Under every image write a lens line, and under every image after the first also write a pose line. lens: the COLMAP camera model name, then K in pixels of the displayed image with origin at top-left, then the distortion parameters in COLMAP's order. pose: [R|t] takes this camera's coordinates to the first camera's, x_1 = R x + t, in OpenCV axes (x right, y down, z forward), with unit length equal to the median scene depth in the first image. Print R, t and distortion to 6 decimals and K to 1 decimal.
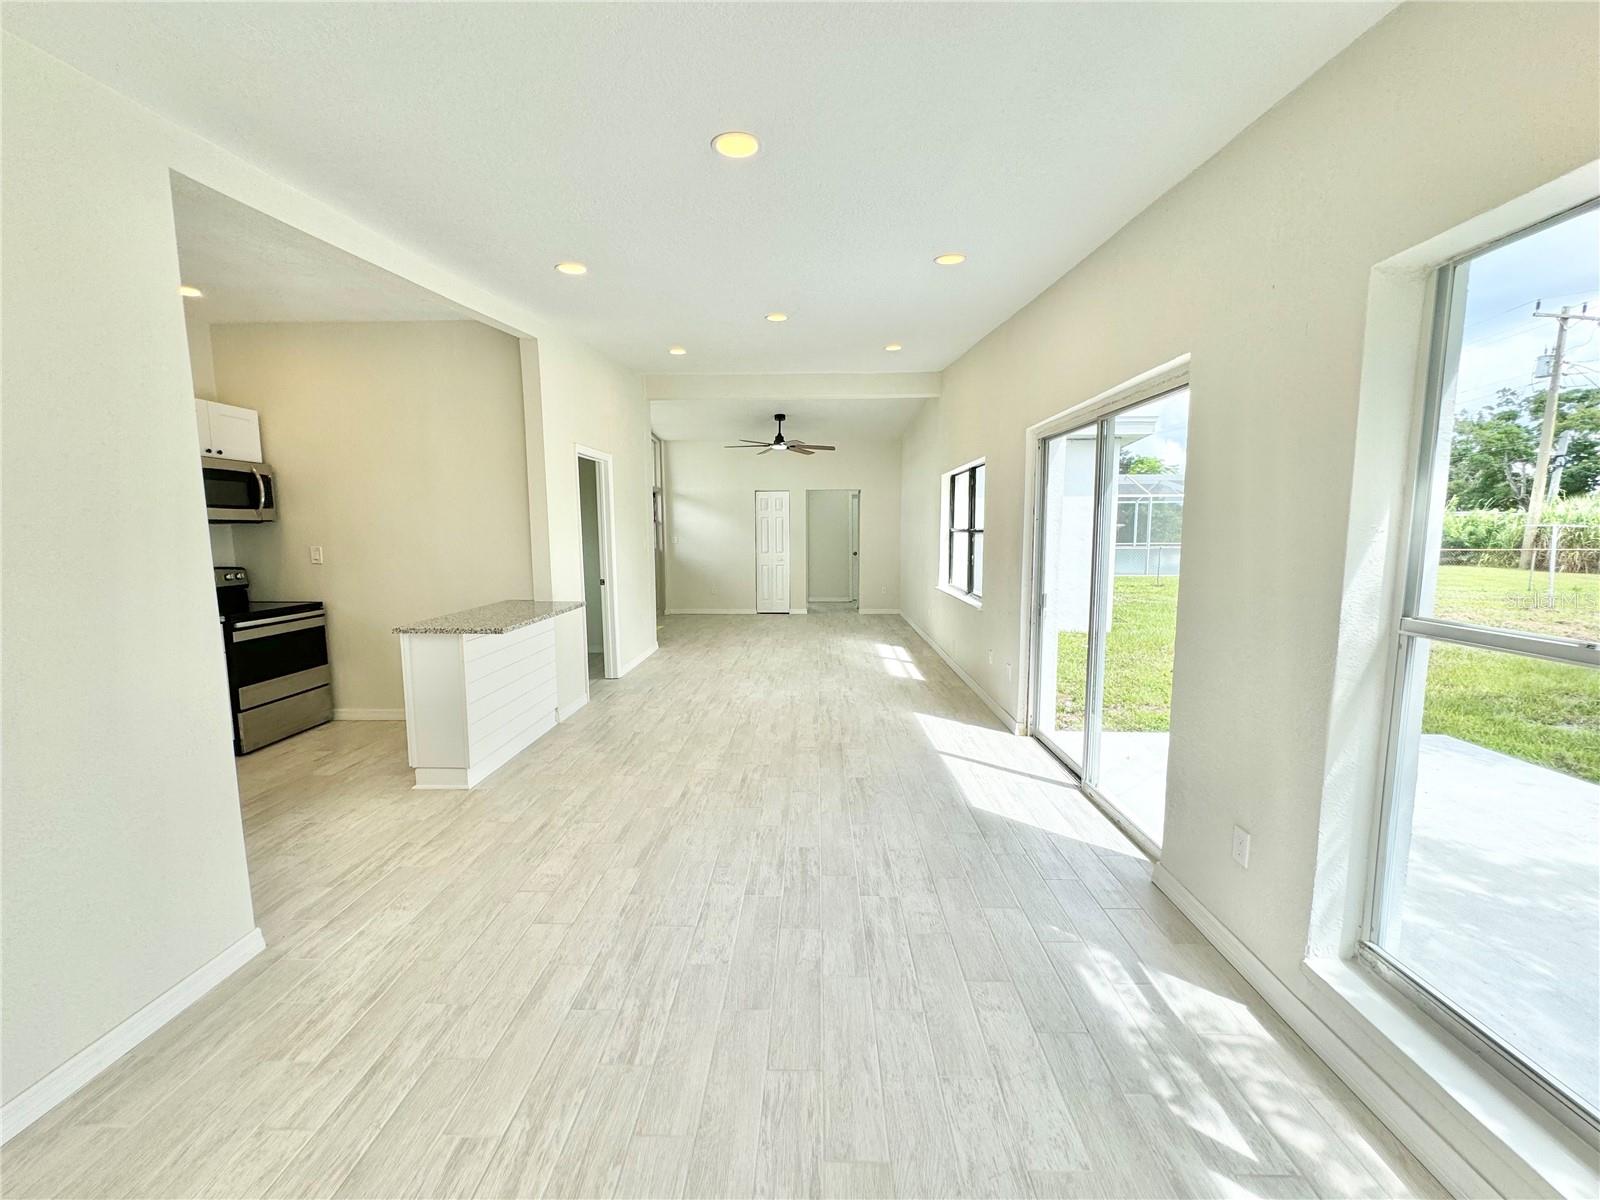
lens RADIAL K [[637.5, 0, 800.0], [0, 637.5, 600.0], [0, 0, 1]] dist [-0.002299, 0.000588]
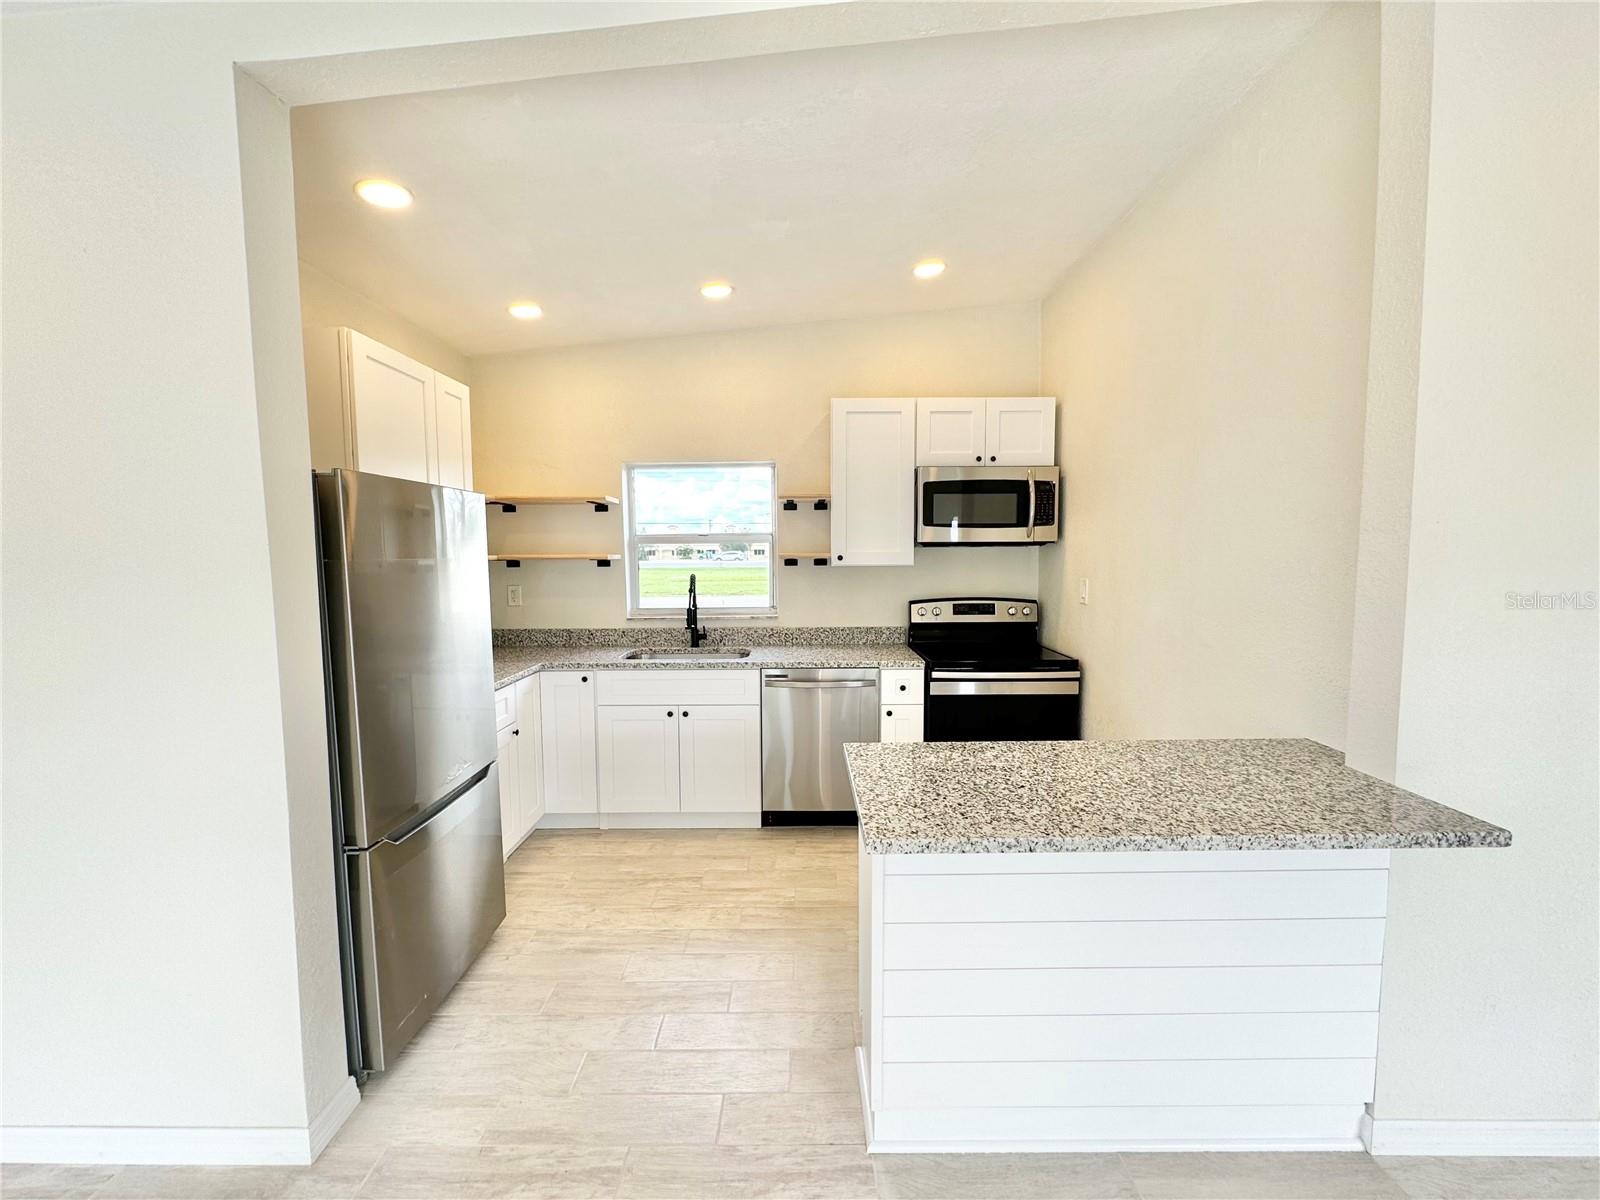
lens RADIAL K [[637.5, 0, 800.0], [0, 637.5, 600.0], [0, 0, 1]] dist [-0.002299, 0.000588]
pose [[0.026190, 0.079545, -0.996487, -0.087384], [-0.105338, 0.991499, 0.076378, -0.083105], [0.994091, 0.102968, 0.034347, 0.690033]]
